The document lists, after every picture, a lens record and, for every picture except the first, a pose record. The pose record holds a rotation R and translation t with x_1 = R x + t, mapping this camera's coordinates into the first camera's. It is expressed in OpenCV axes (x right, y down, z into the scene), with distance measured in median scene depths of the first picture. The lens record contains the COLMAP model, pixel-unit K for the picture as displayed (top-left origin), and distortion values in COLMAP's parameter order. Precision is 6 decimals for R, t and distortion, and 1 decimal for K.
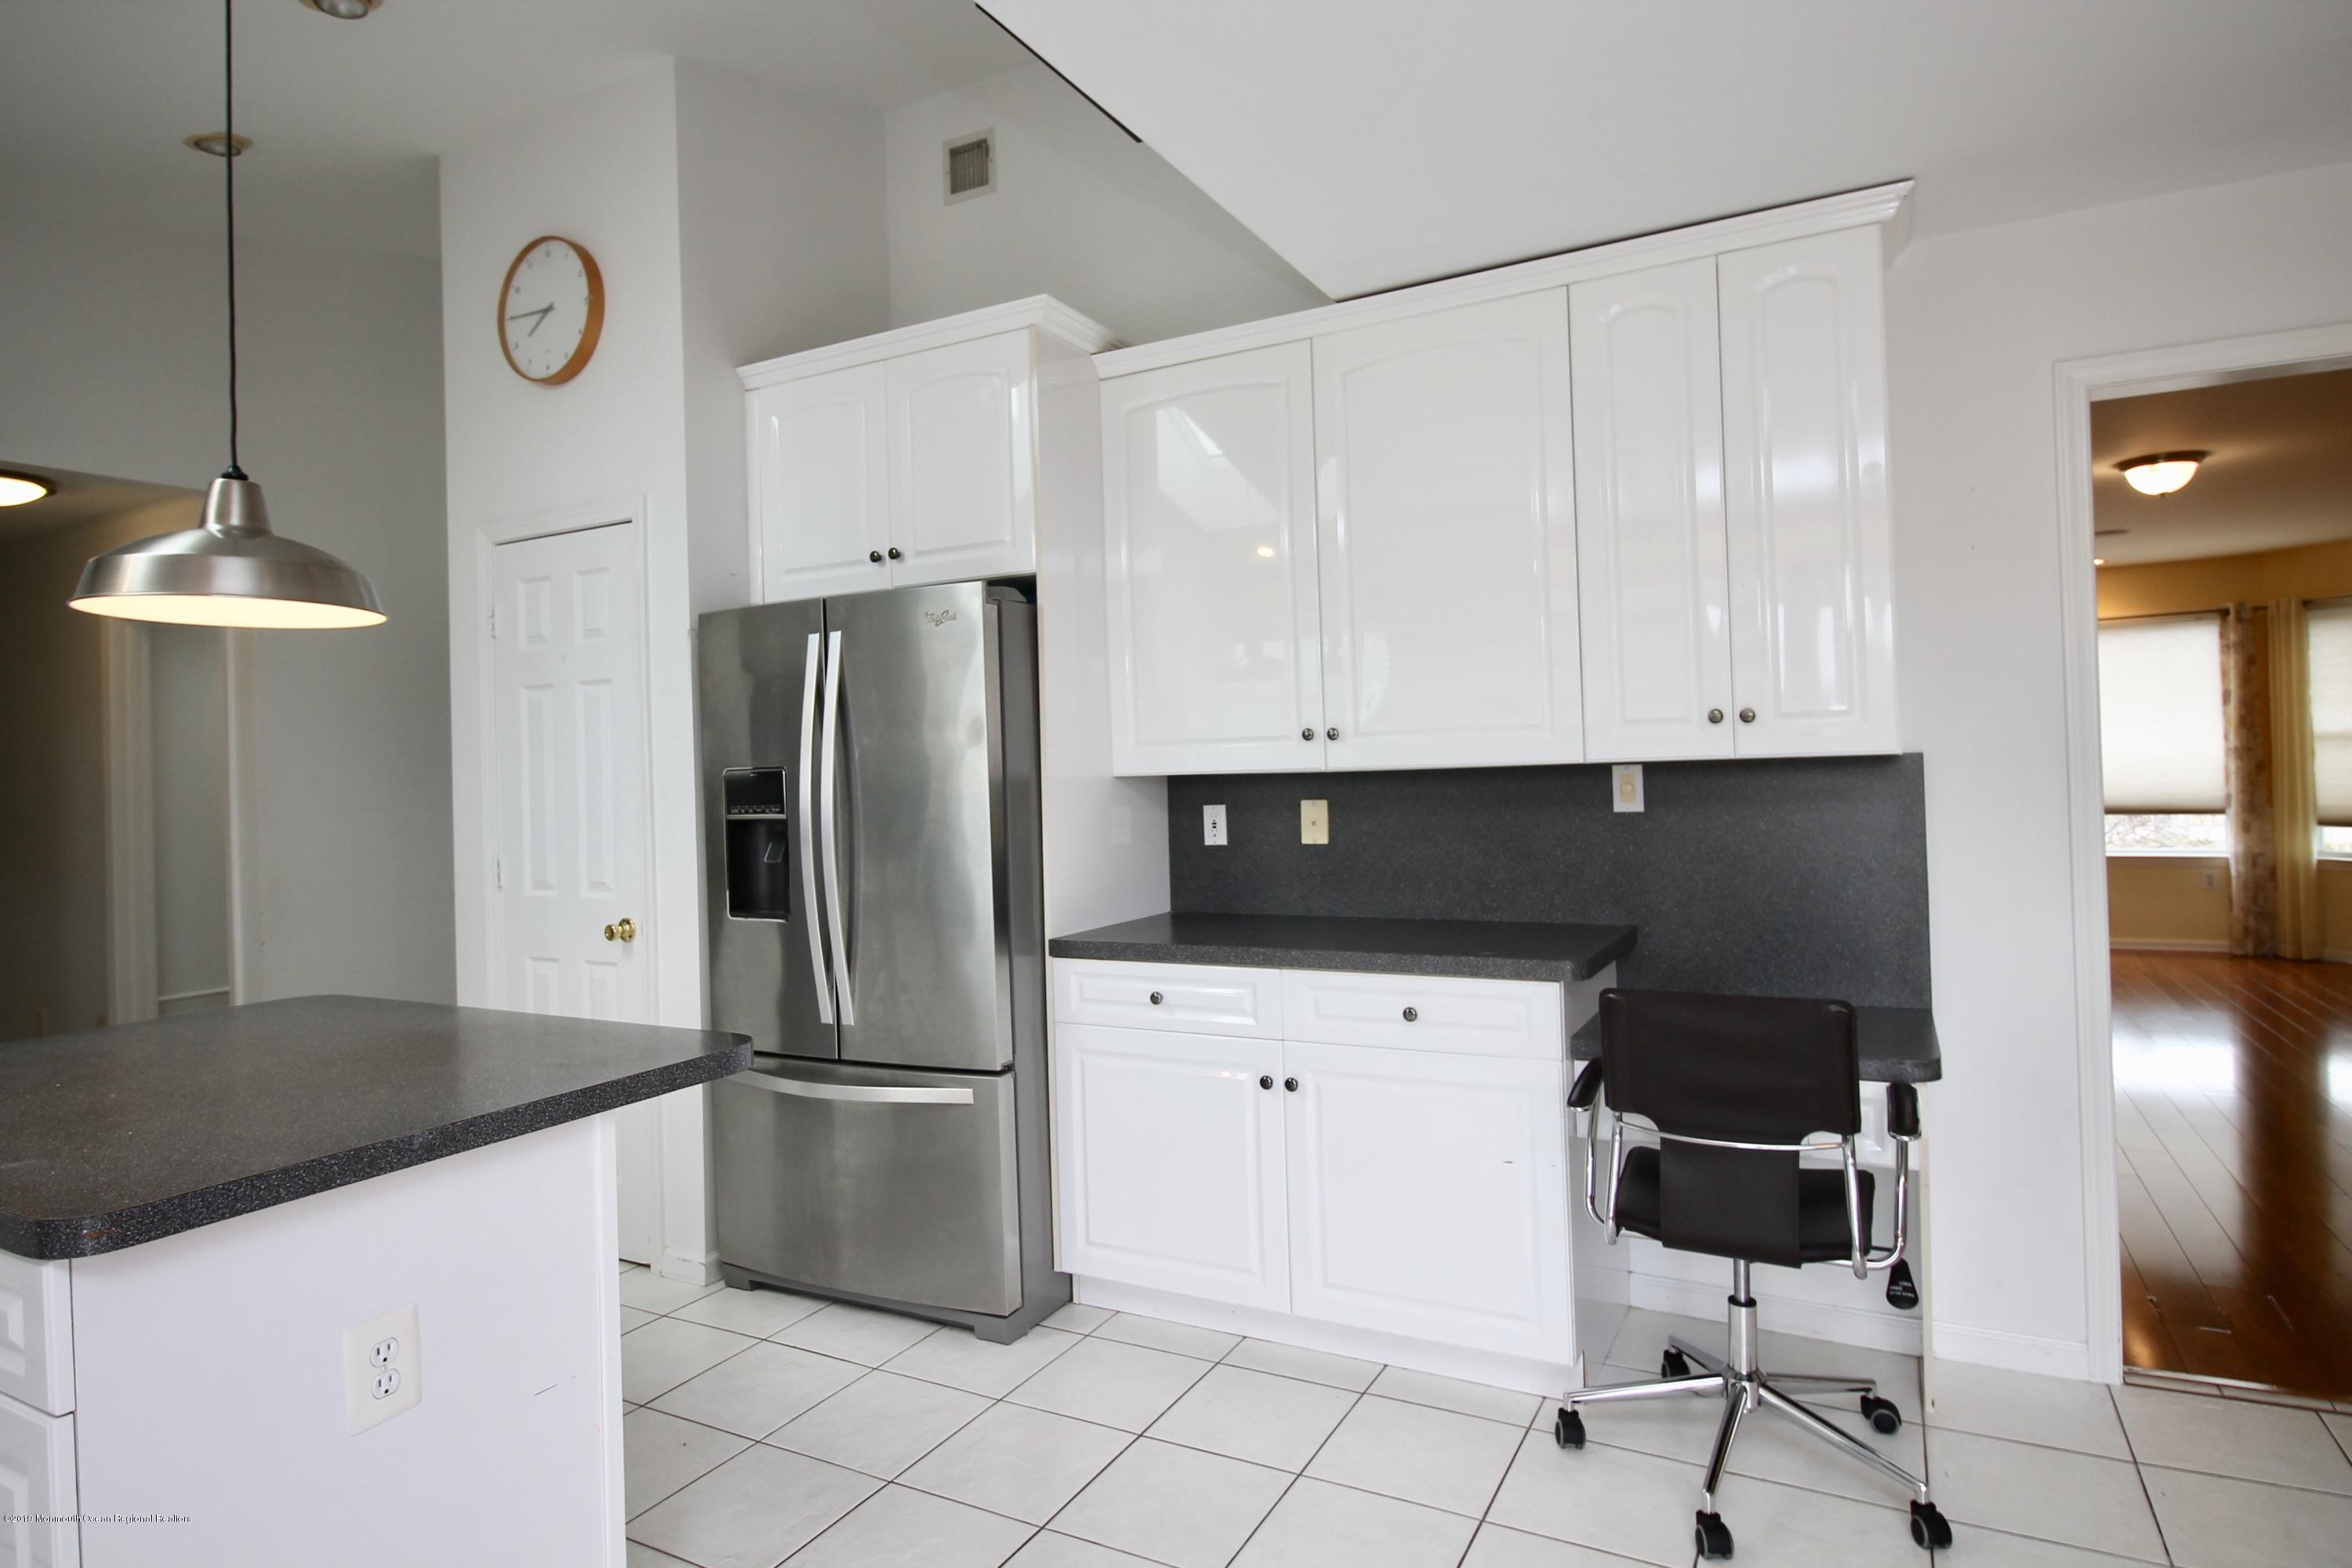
lens RADIAL K [[1266.5, 0, 1173.3], [0, 1266.5, 760.2], [0, 0, 1]] dist [-0.002133, -0.004767]
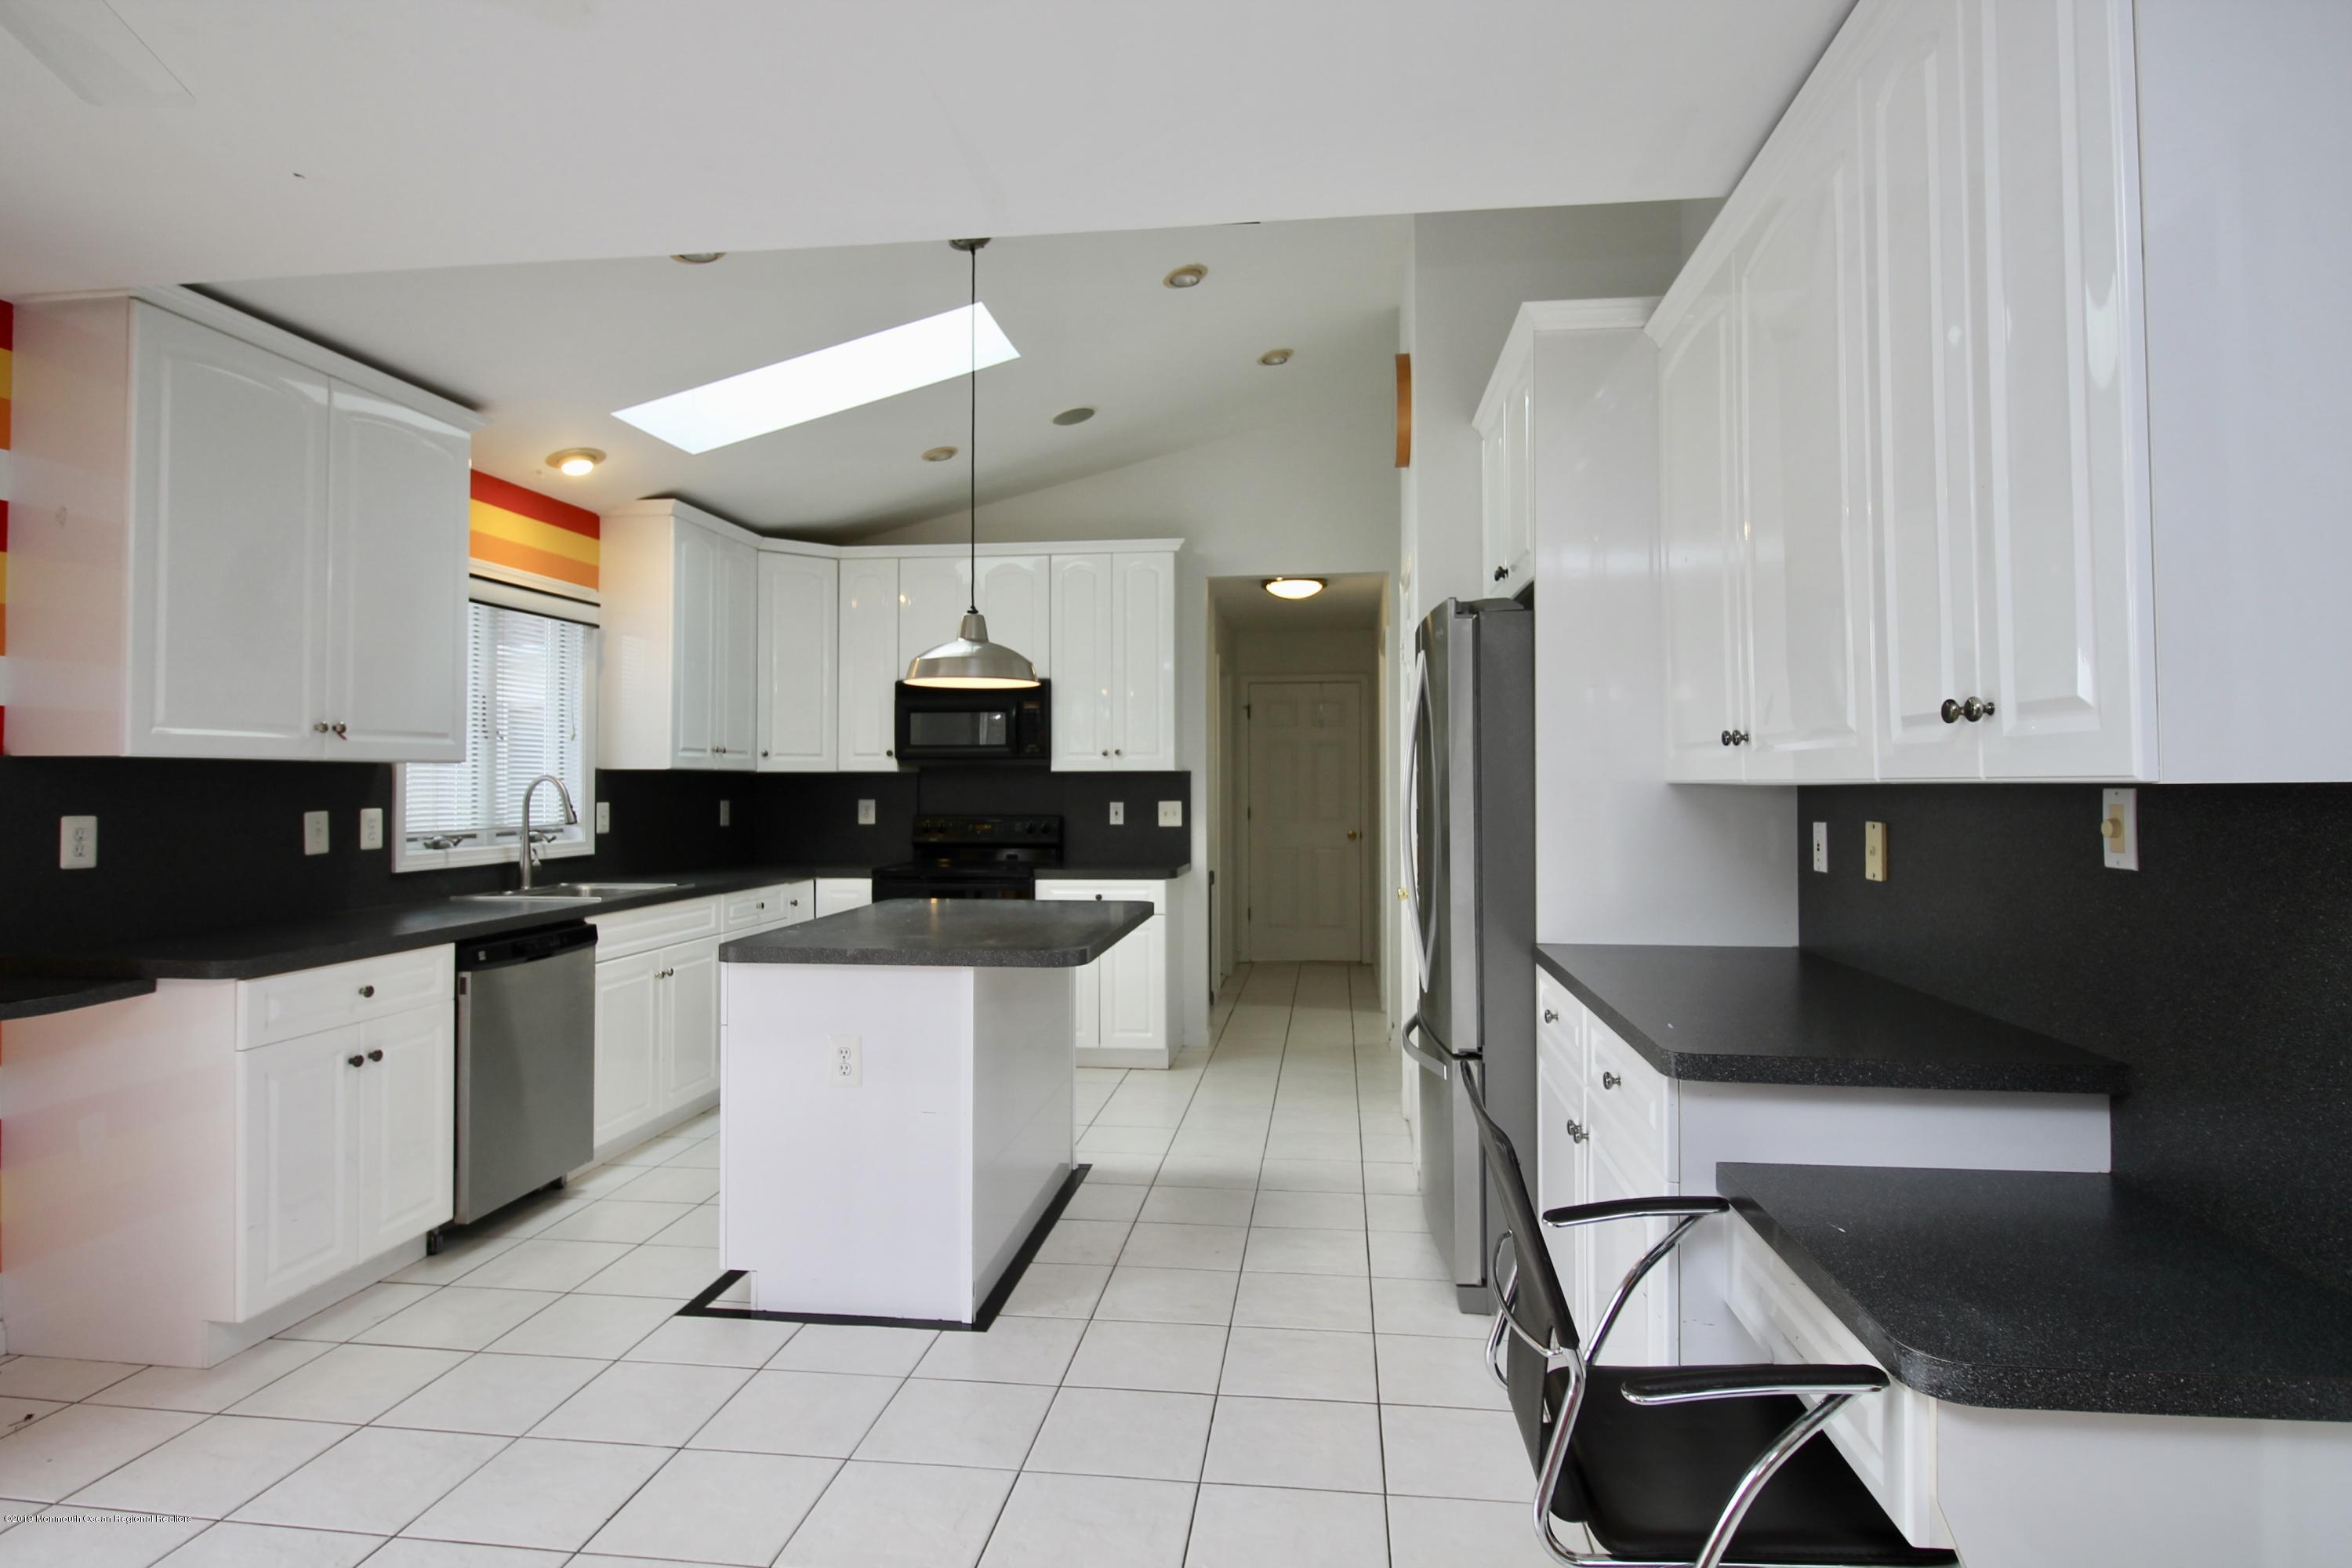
lens RADIAL K [[1266.5, 0, 1195.9], [0, 1266.5, 760.5], [0, 0, 1]] dist [-0.002133, -0.004767]
pose [[0.370008, 0.011596, -0.928956, 0.731252], [0.000459, 0.999920, 0.012664, -0.016378], [0.929029, -0.005112, 0.369973, 0.375337]]
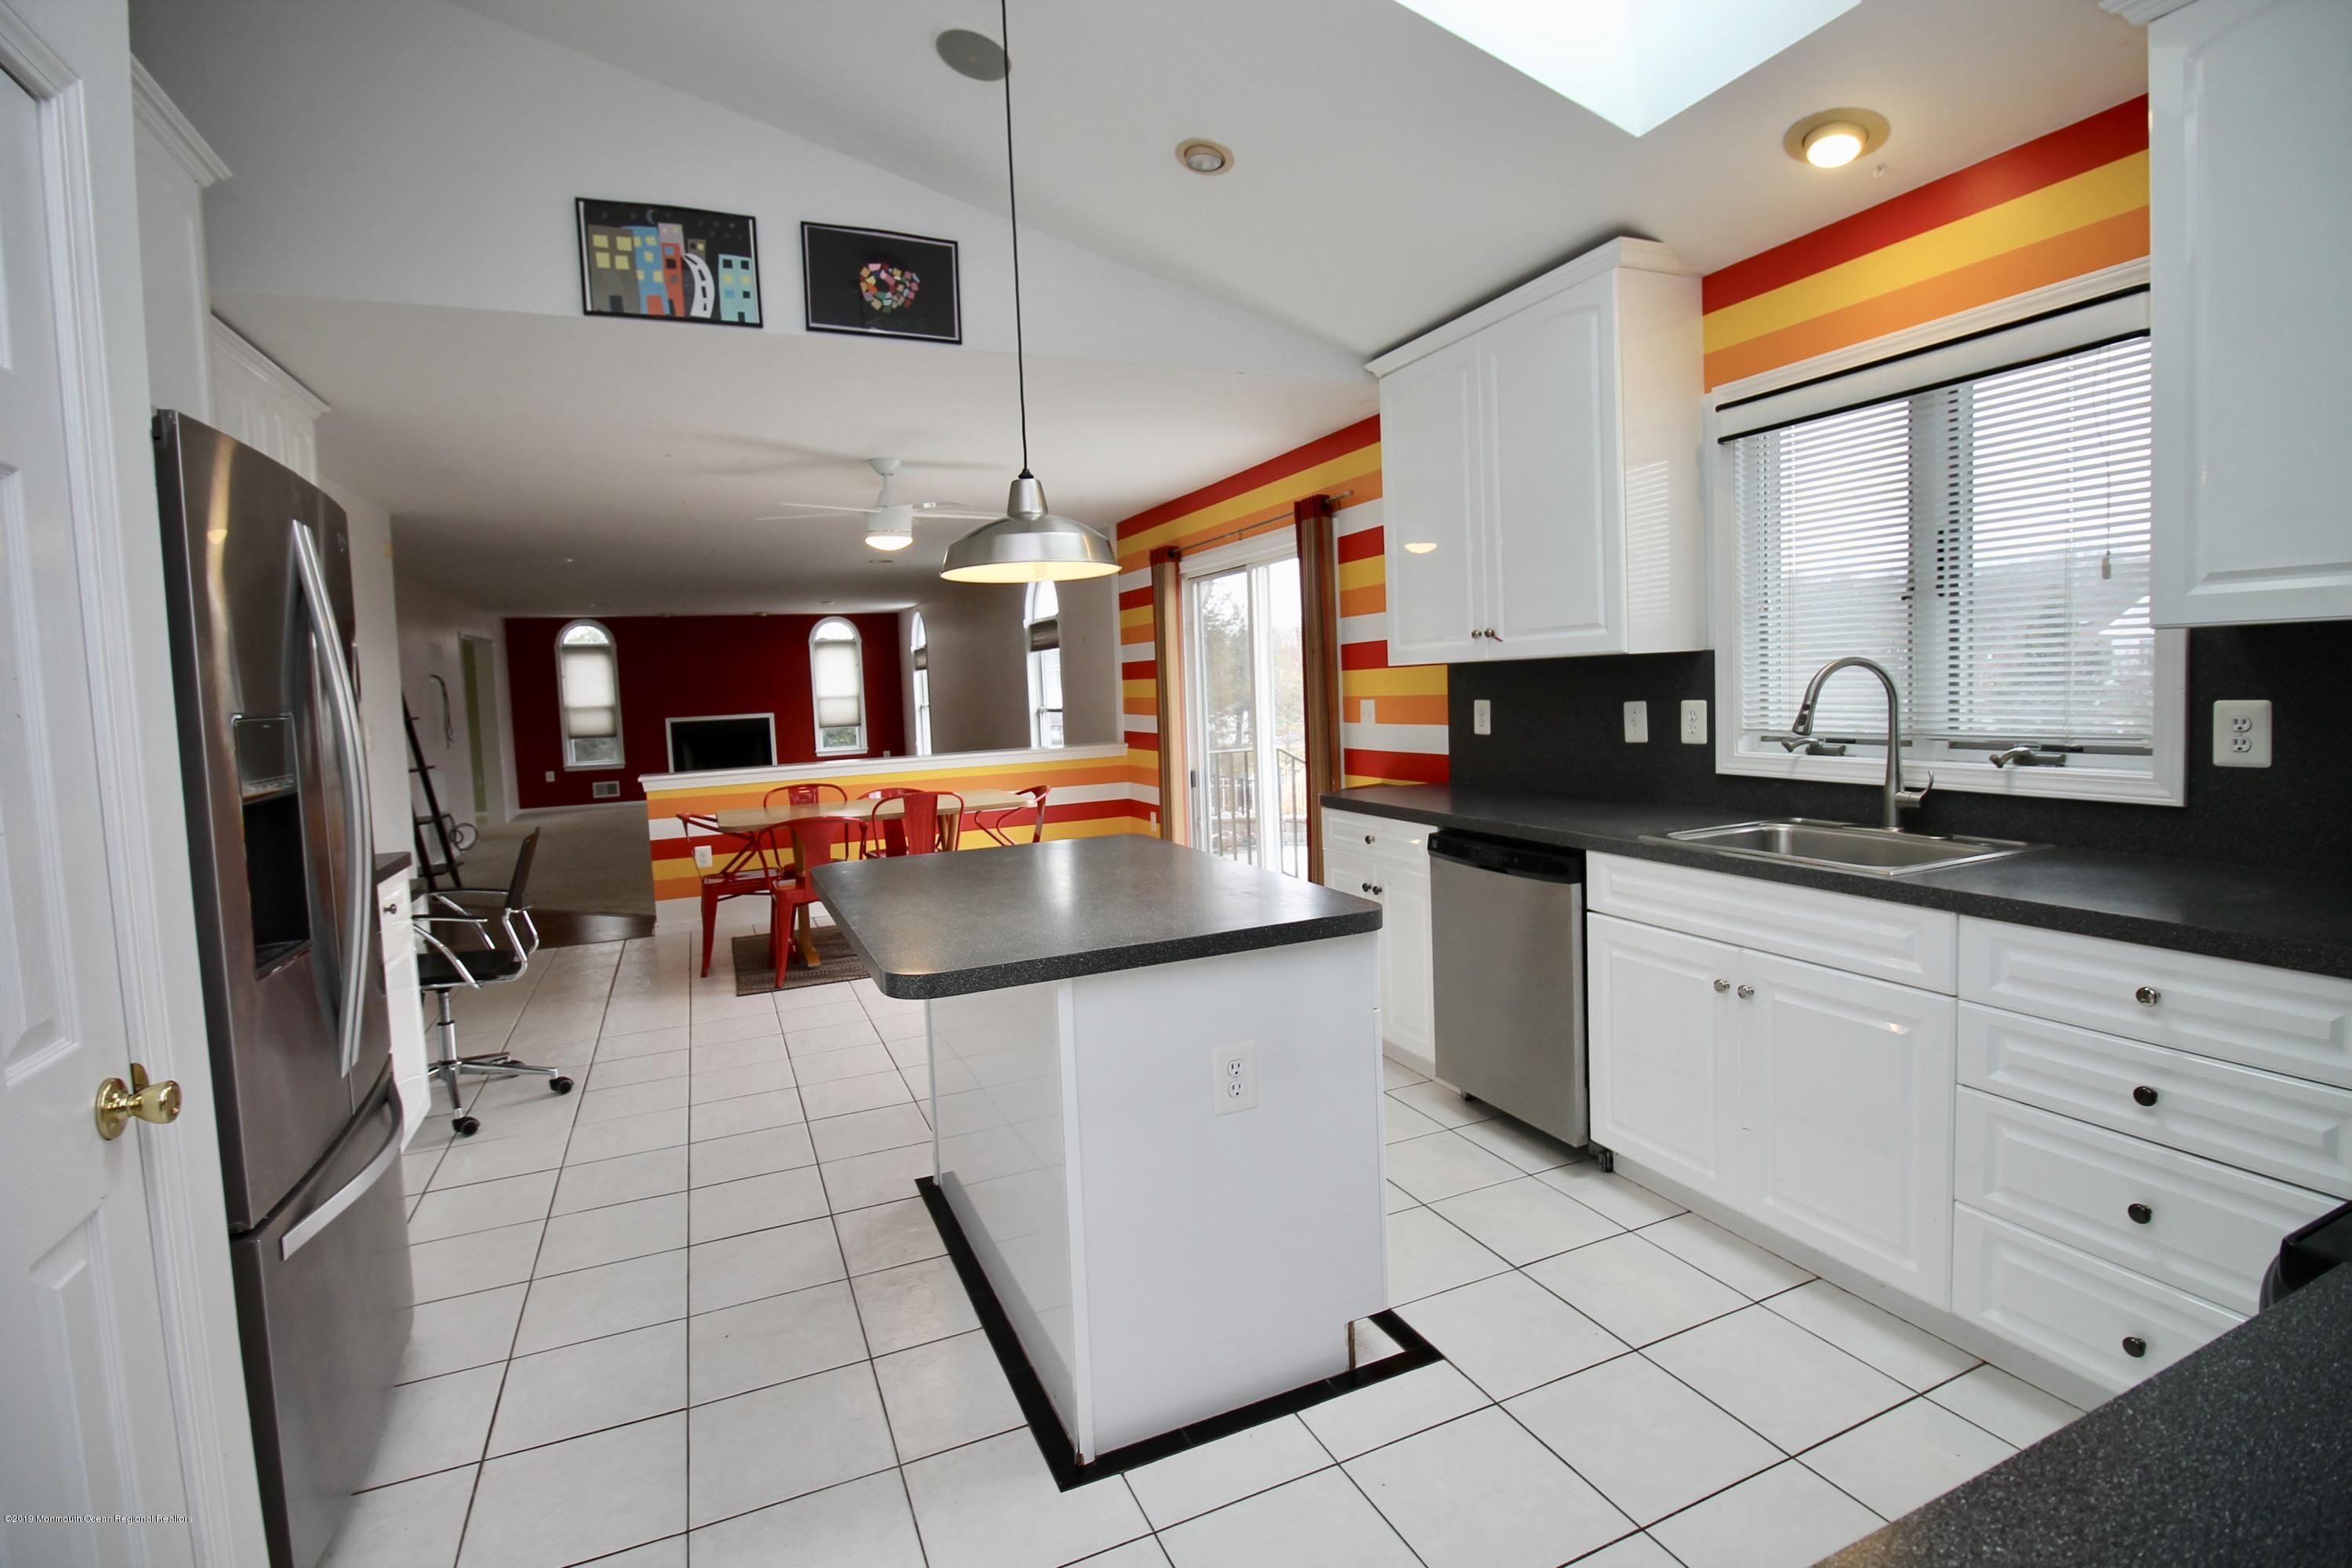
lens RADIAL K [[1105.1, 0, 1187.3], [0, 1105.1, 767.8], [0, 0, 1]] dist [-0.006198, -0.009005]
pose [[-0.785954, 0.009718, 0.618209, -1.035261], [0.050619, 0.997531, 0.048673, 0.037380], [-0.616209, 0.069548, -0.784506, 1.182446]]
